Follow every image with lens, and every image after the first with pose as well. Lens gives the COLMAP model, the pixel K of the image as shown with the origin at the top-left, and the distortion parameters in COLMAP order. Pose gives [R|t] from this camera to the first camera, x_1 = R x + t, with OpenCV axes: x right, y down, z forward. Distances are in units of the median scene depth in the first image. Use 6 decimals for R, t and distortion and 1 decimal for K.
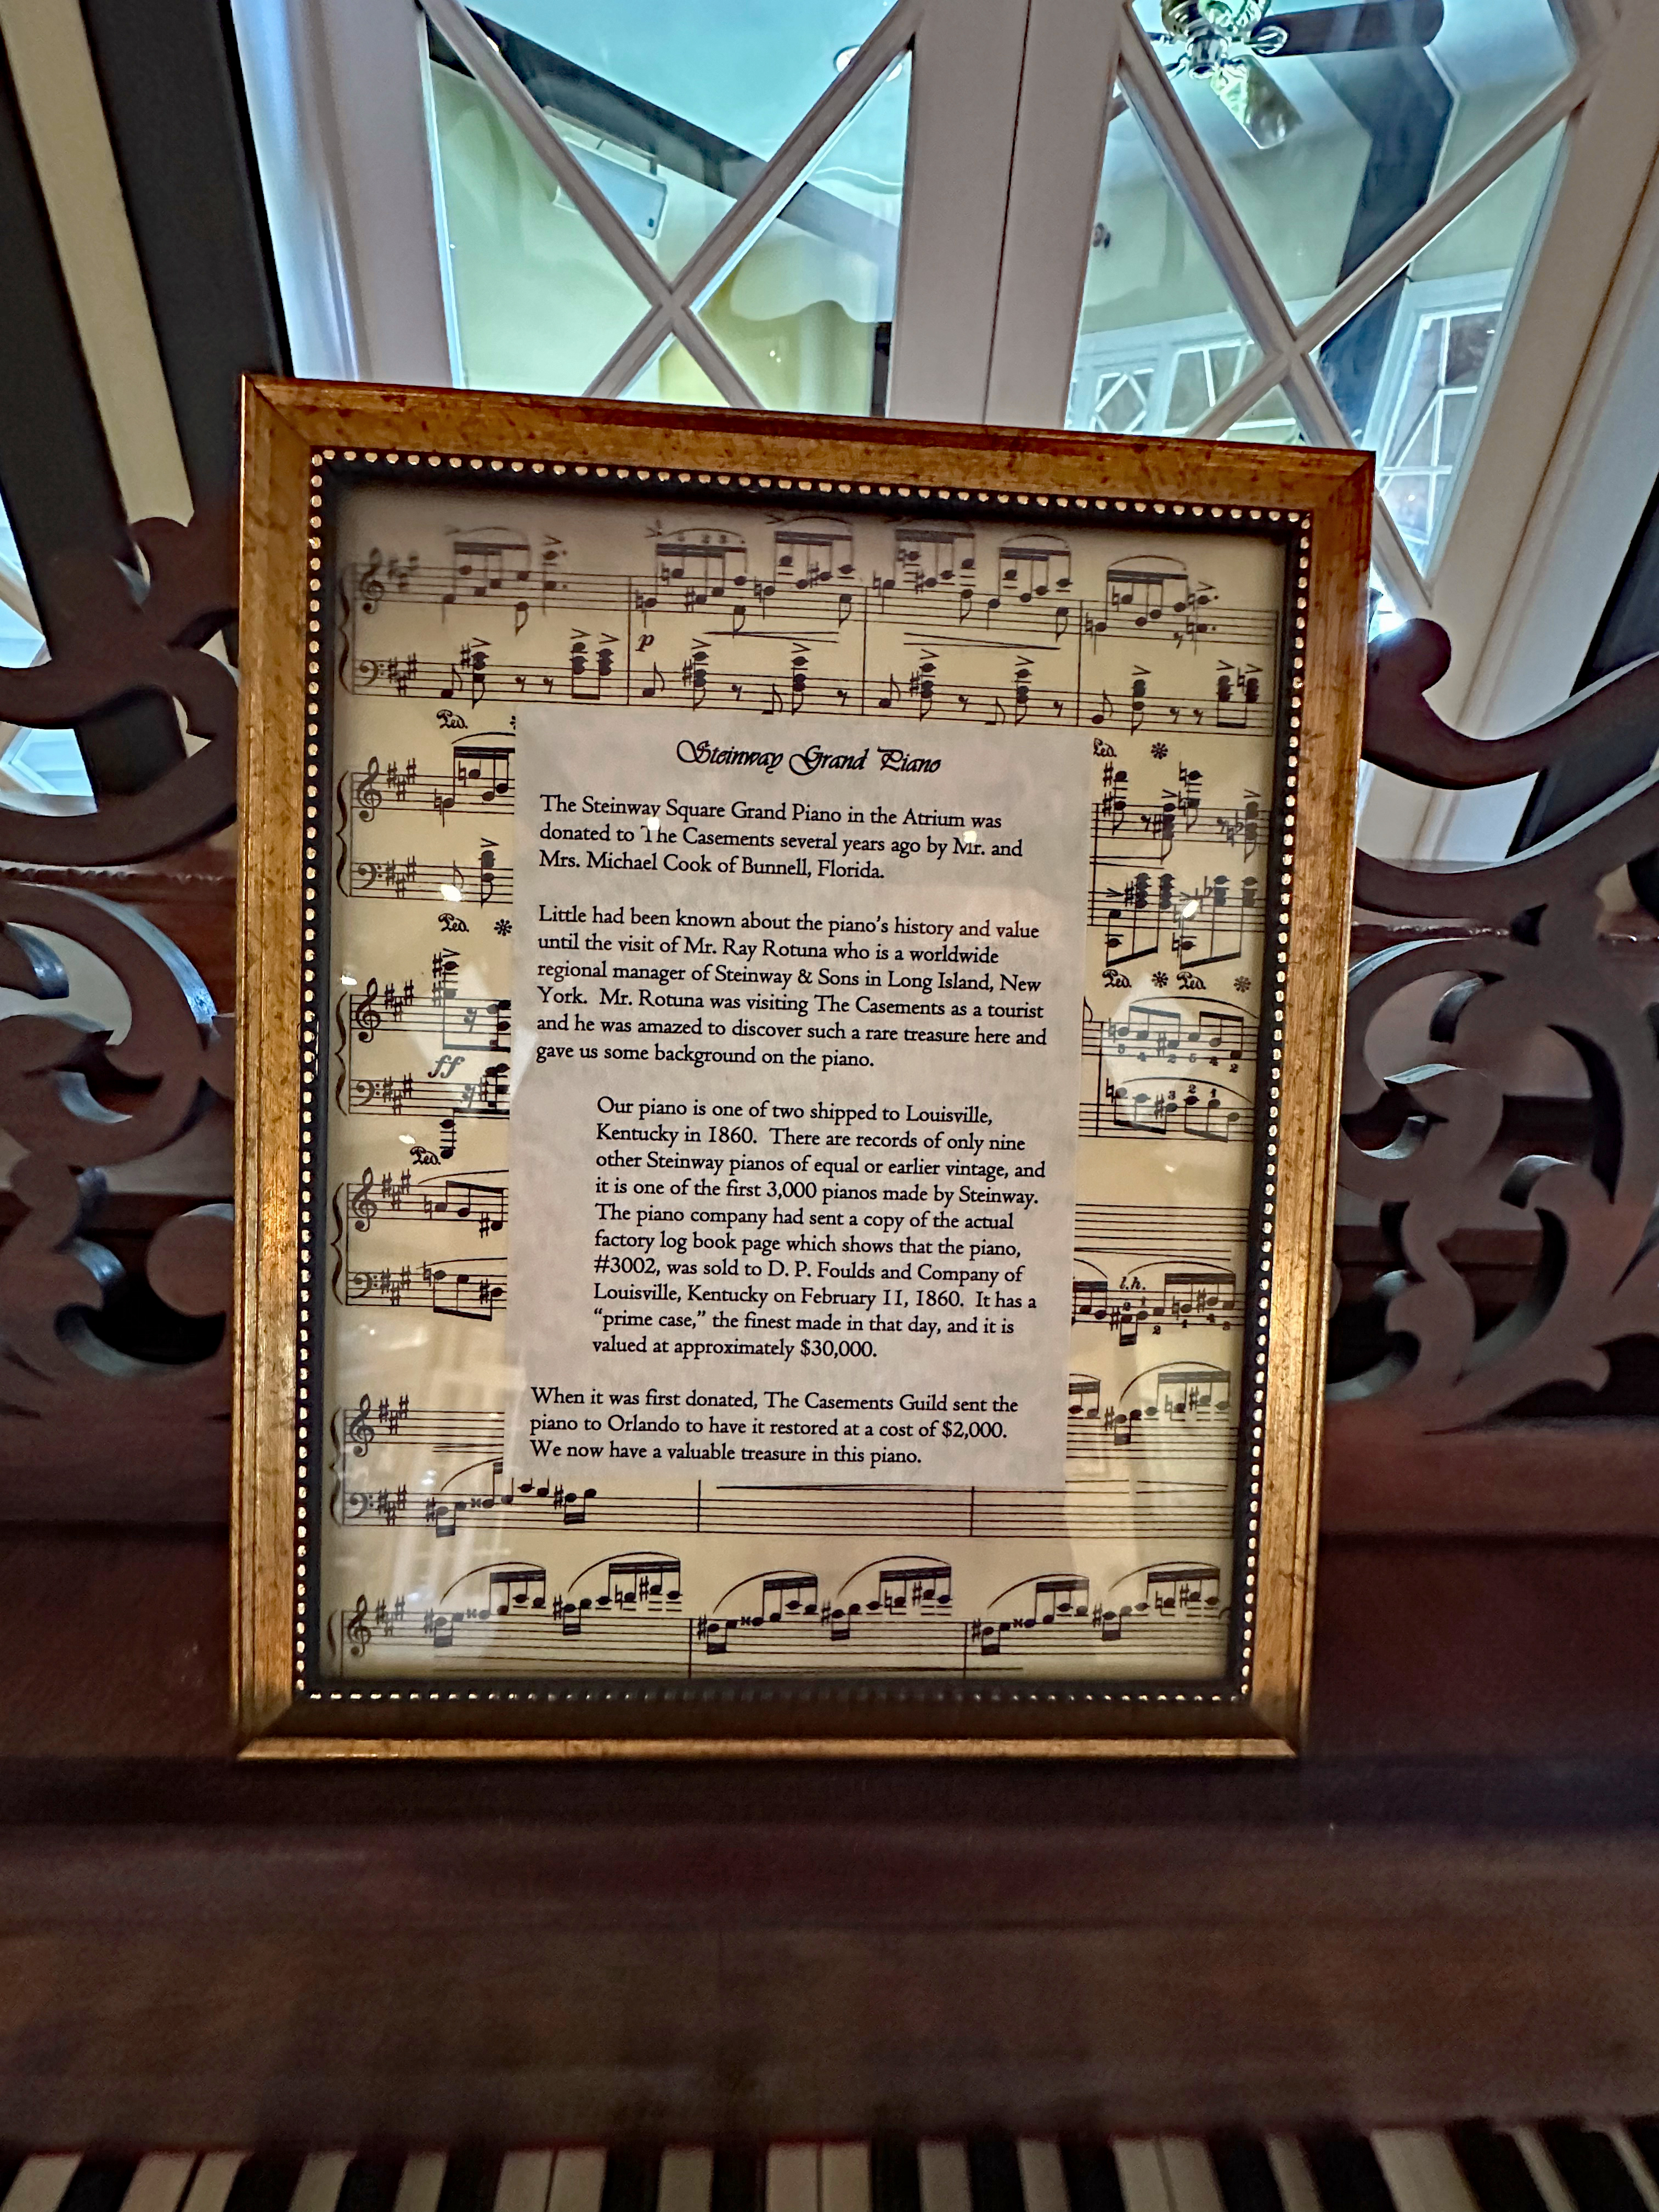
lens RADIAL K [[890.0, 0, 829.3], [0, 890.0, 1102.1], [0, 0, 1]] dist [-0.000212, 0.000000]
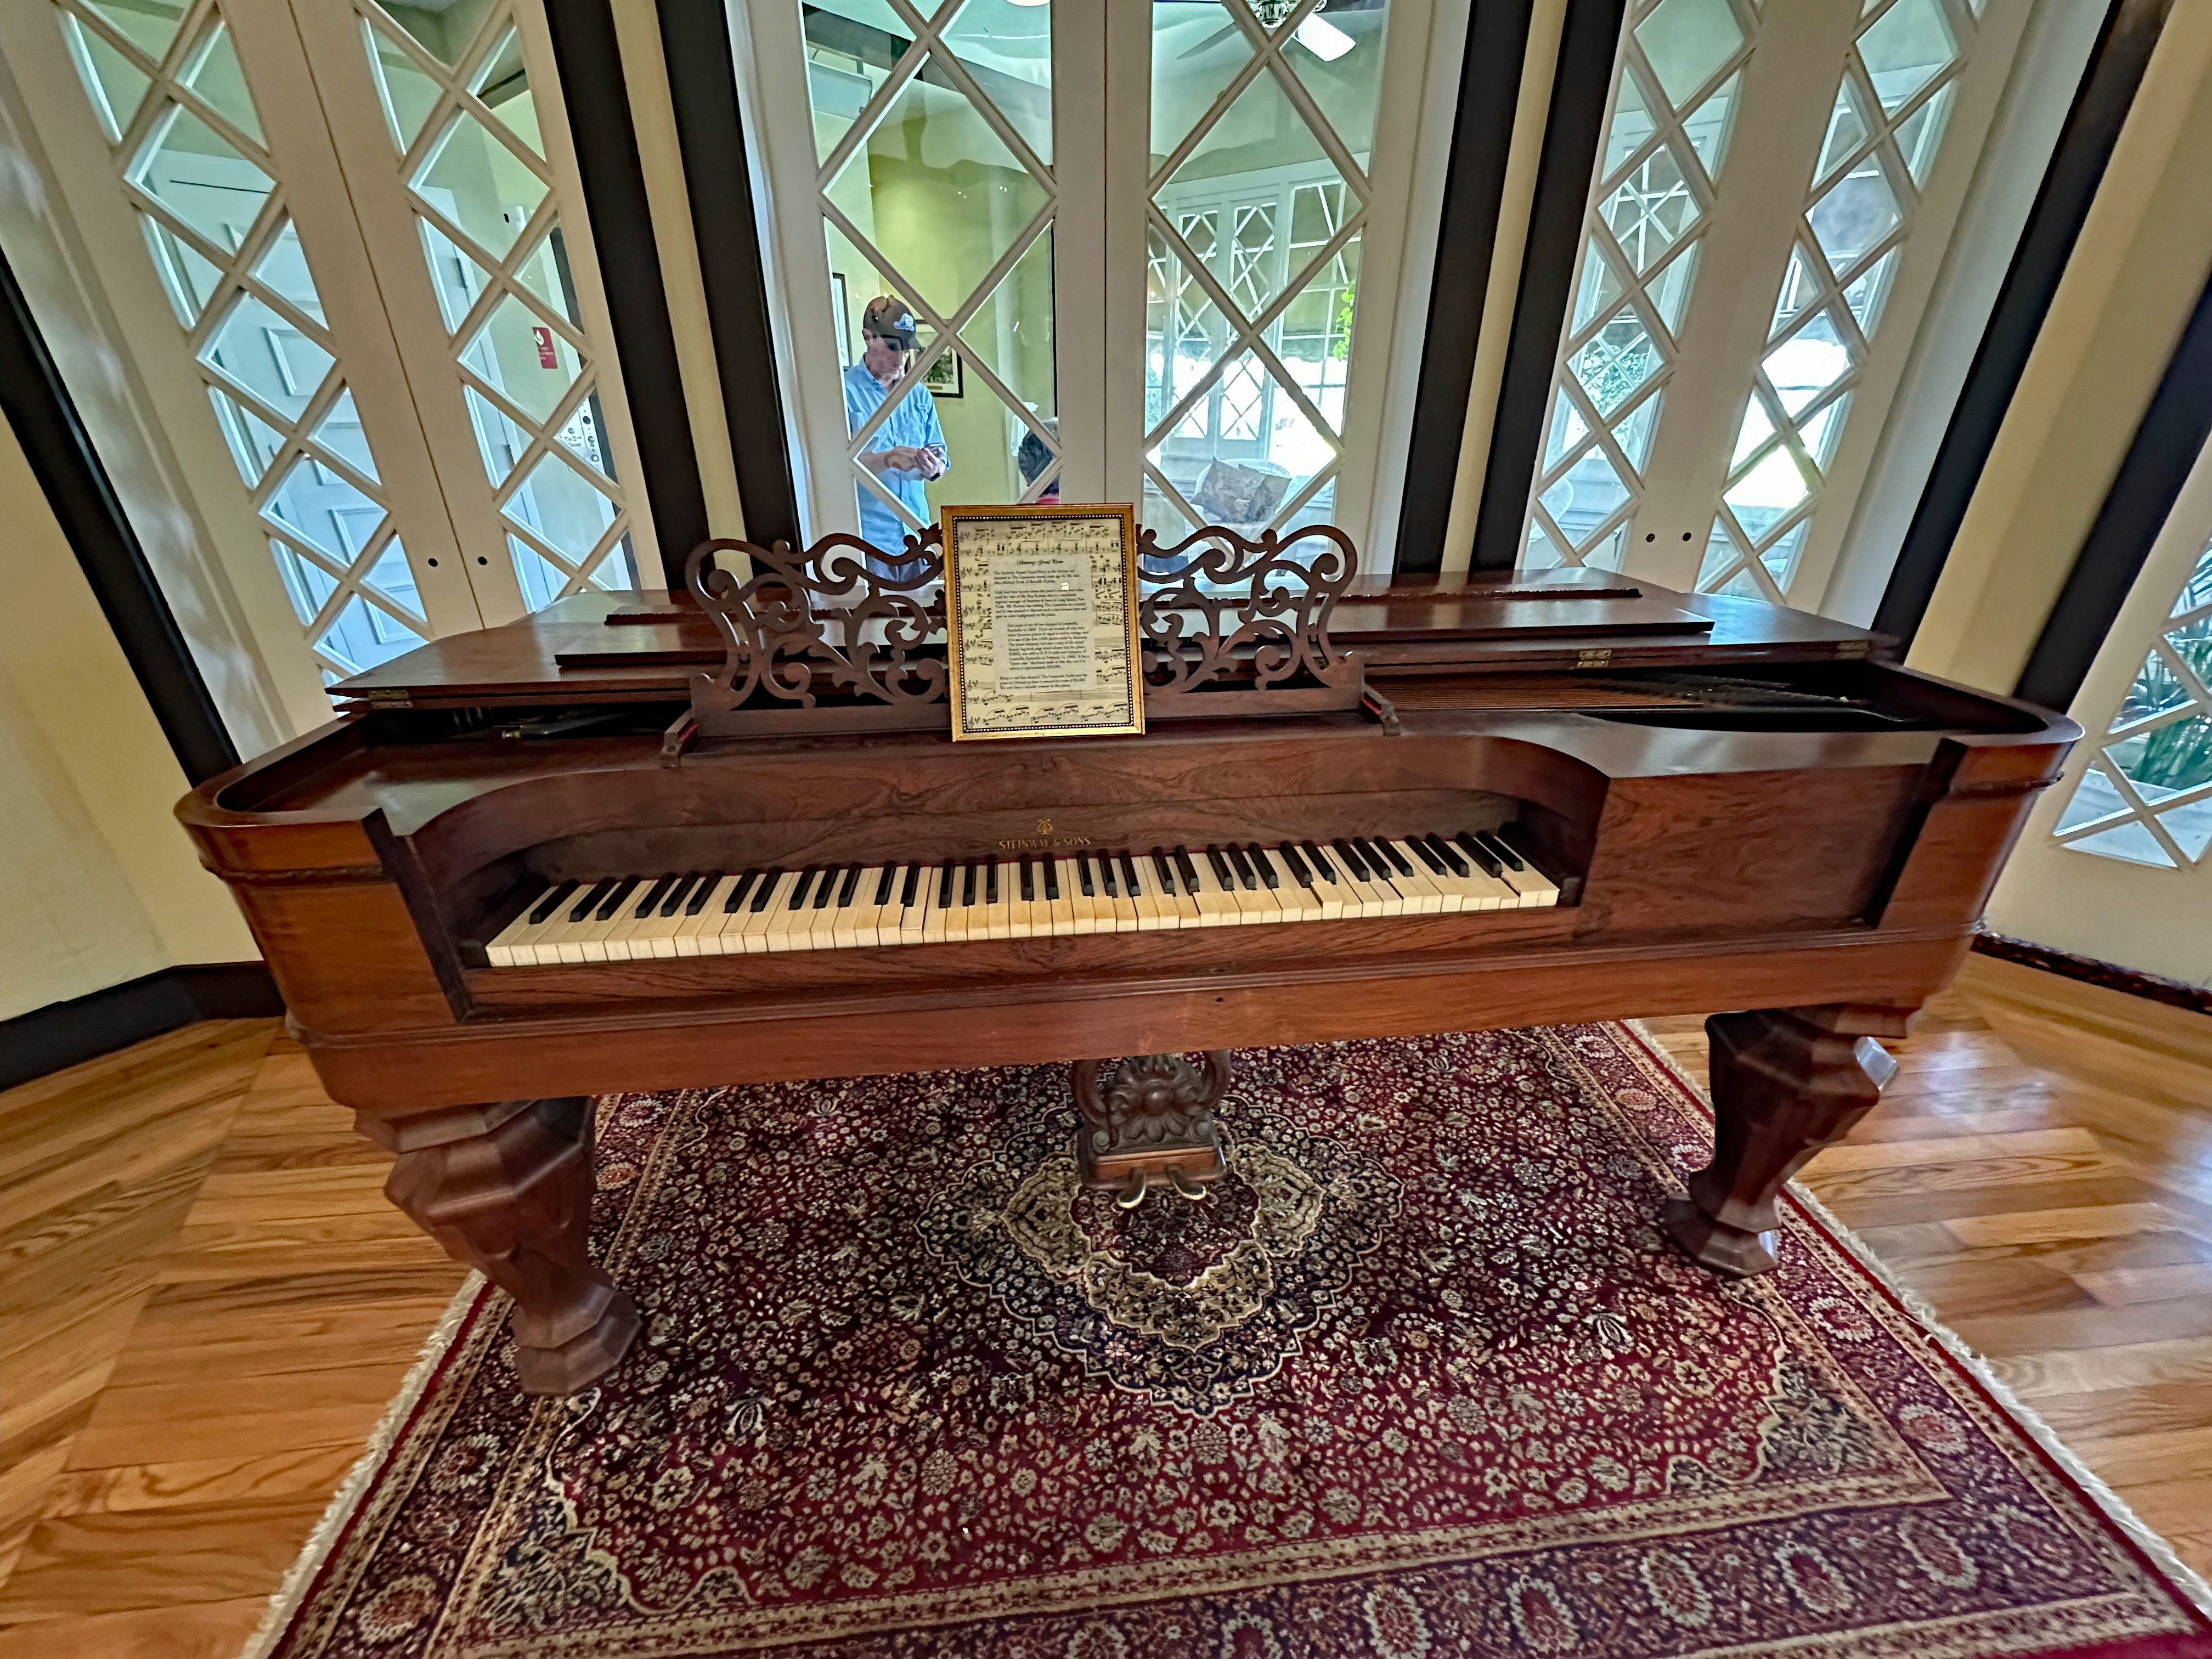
lens RADIAL K [[890.0, 0, 1101.5], [0, 890.0, 831.9], [0, 0, 1]] dist [-0.000212, 0.000000]
pose [[0.995915, -0.081009, 0.039896, 0.002972], [0.082222, 0.996170, -0.029760, 1.491203], [-0.037332, 0.032919, 0.998761, -4.509061]]
